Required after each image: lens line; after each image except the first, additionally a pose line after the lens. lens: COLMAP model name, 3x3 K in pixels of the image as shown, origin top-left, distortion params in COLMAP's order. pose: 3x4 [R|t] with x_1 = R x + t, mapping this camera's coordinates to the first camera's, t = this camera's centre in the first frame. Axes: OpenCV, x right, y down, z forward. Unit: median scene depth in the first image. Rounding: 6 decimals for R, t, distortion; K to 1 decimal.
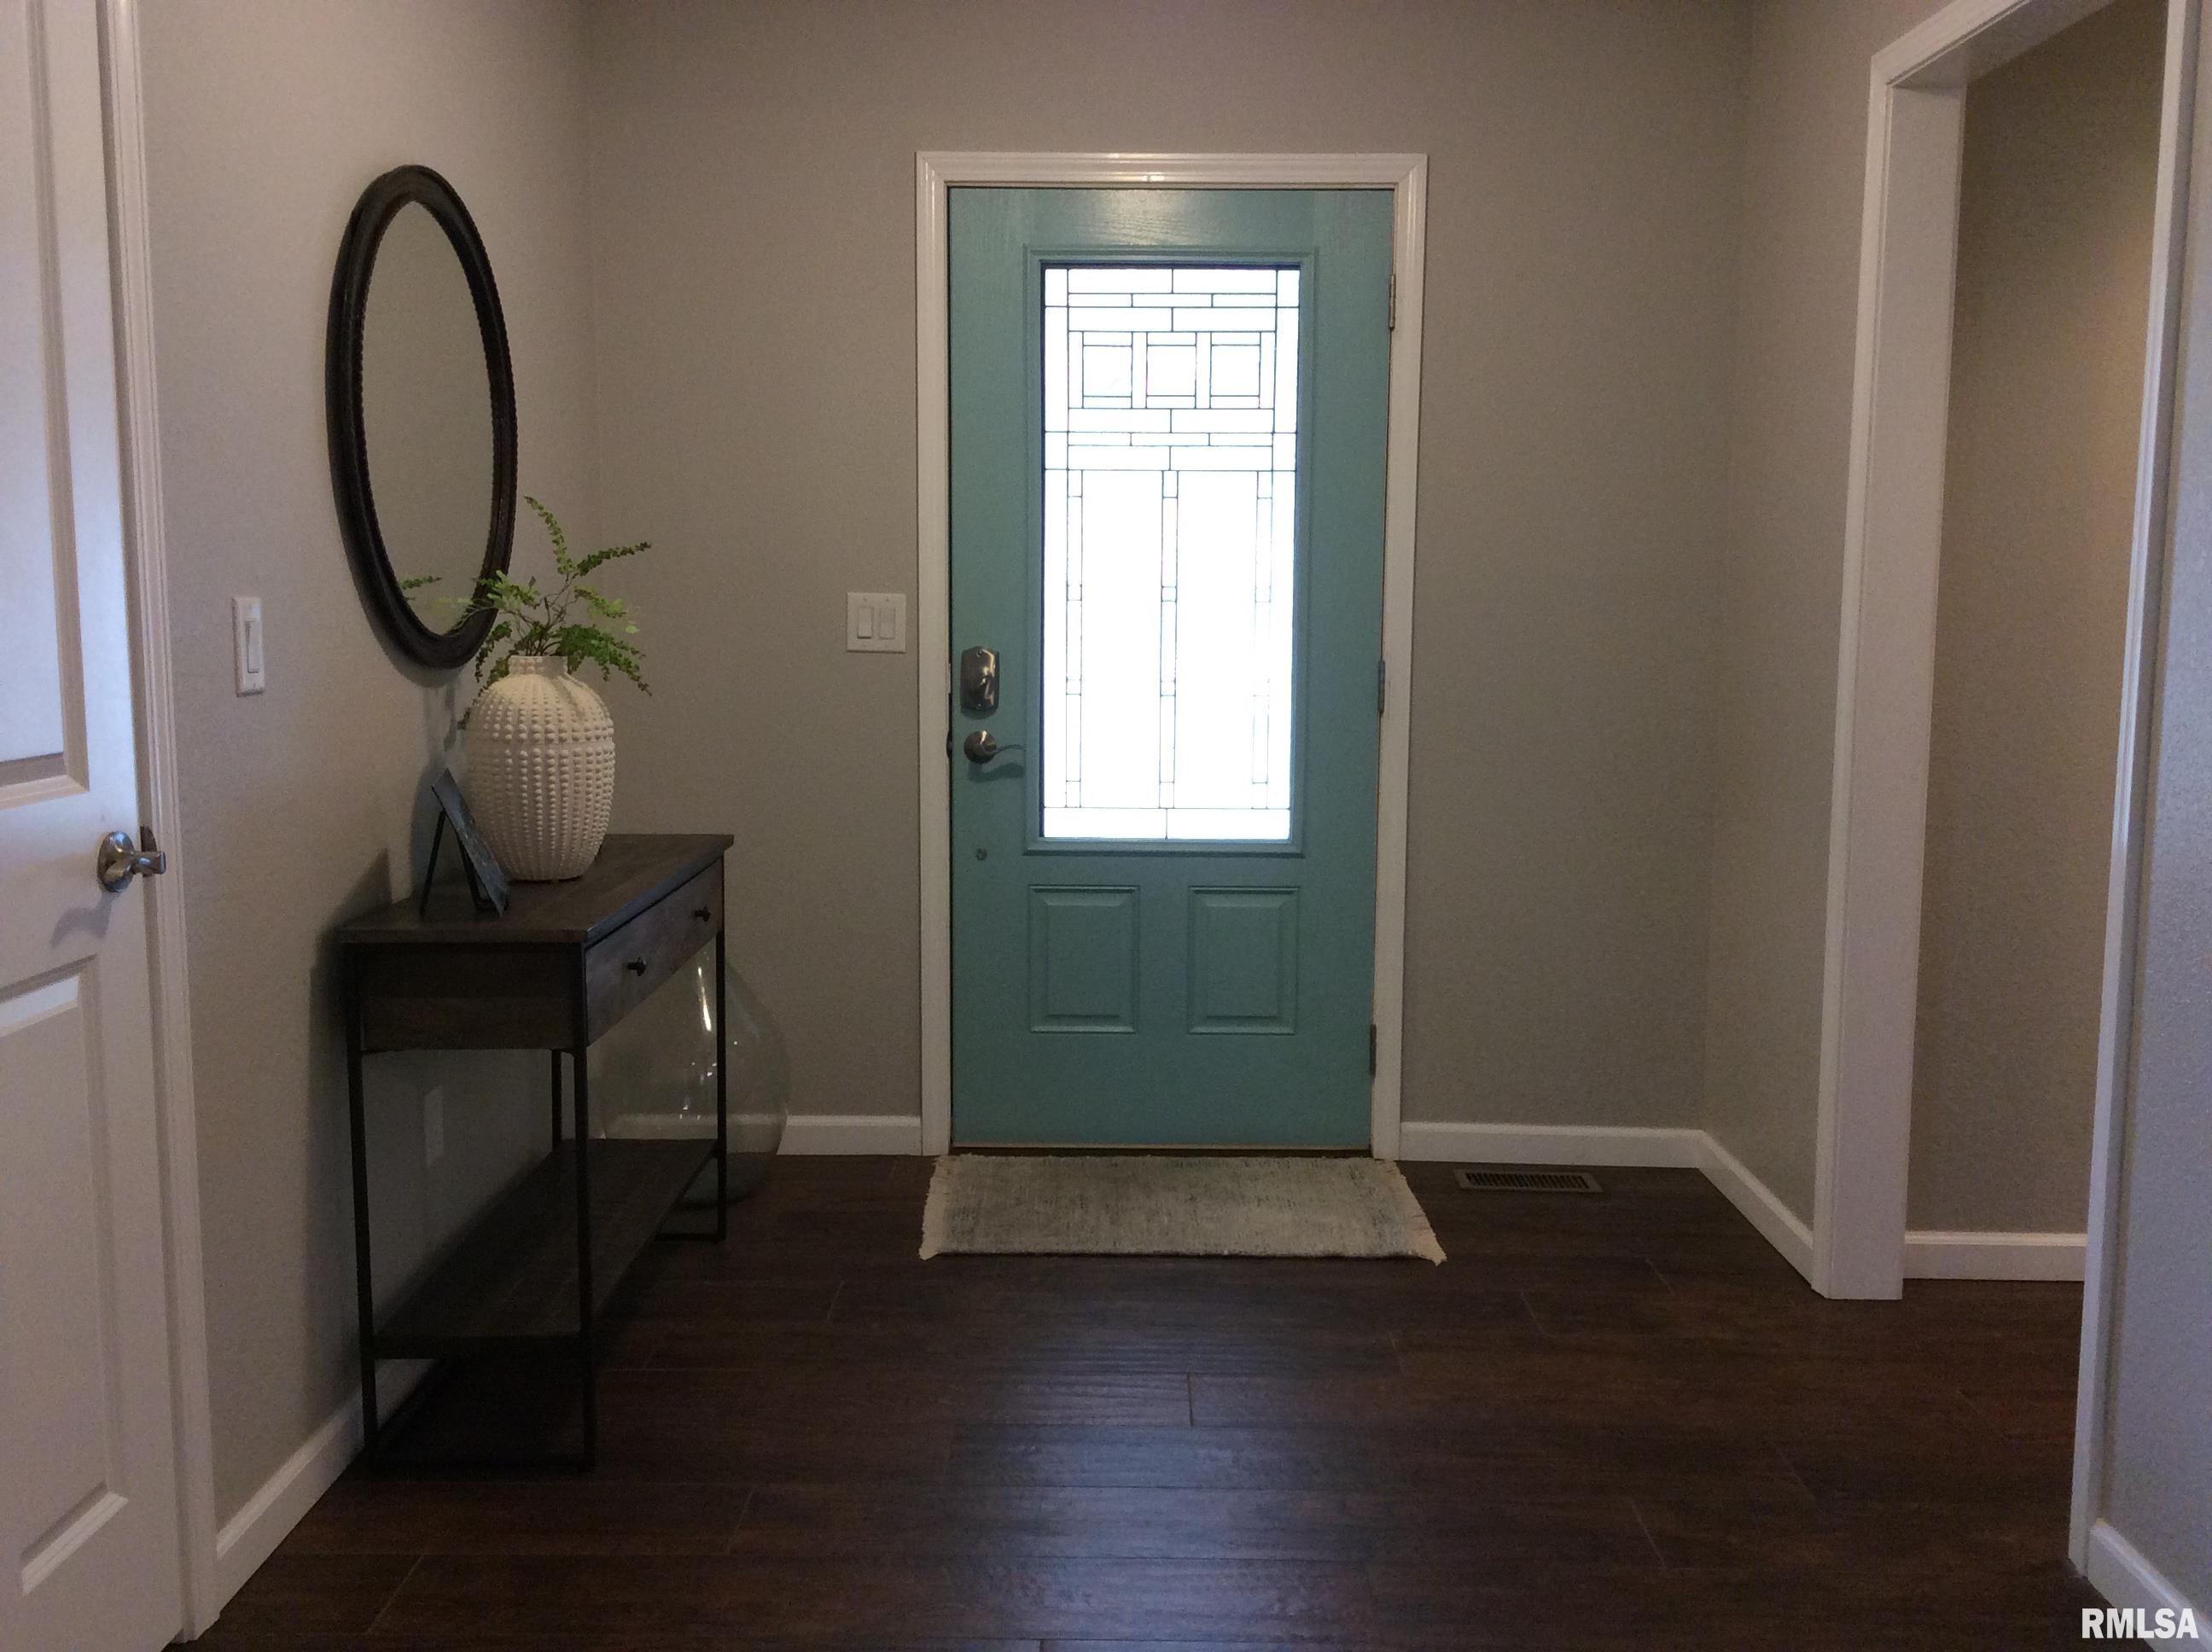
lens RADIAL K [[2006.5, 0, 1116.7], [0, 2006.5, 825.2], [0, 0, 1]] dist [0.154602, -0.291273]
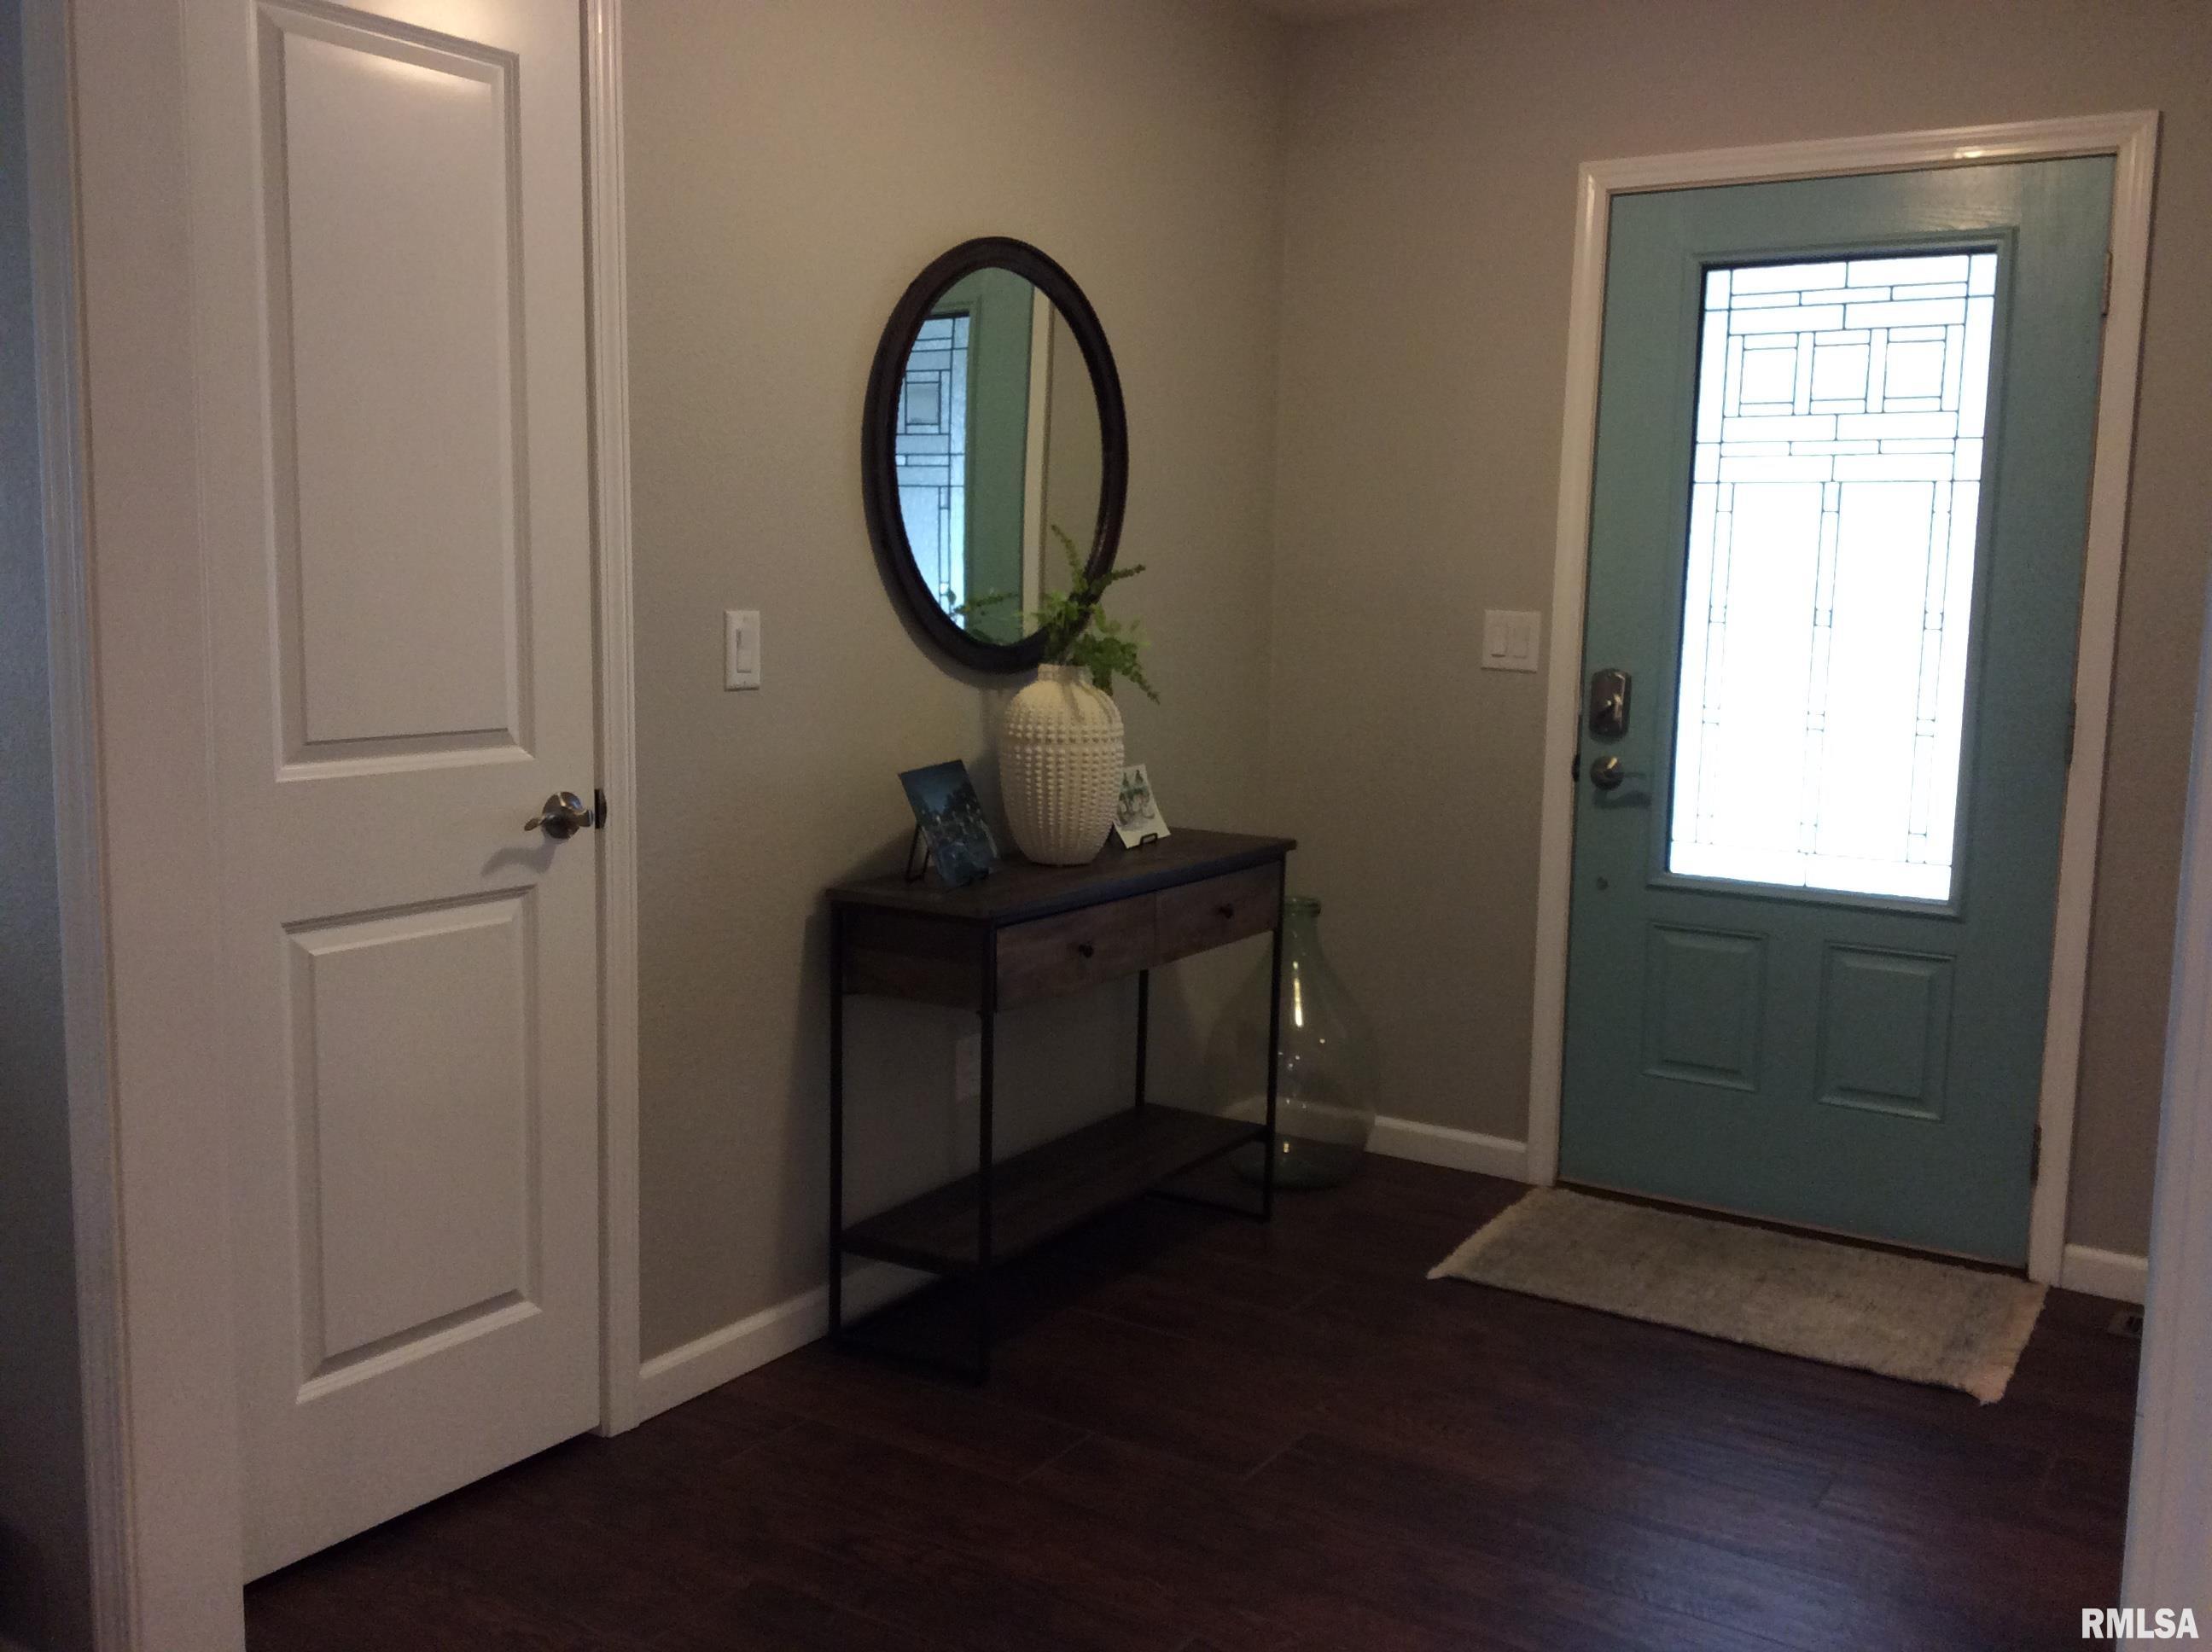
lens RADIAL K [[2006.5, 0, 1116.7], [0, 2006.5, 825.2], [0, 0, 1]] dist [0.154602, -0.291273]
pose [[0.847369, 0.079577, -0.525007, 0.250740], [-0.080122, 0.996548, 0.021731, -0.016220], [0.524924, 0.023651, 0.850820, 0.053395]]
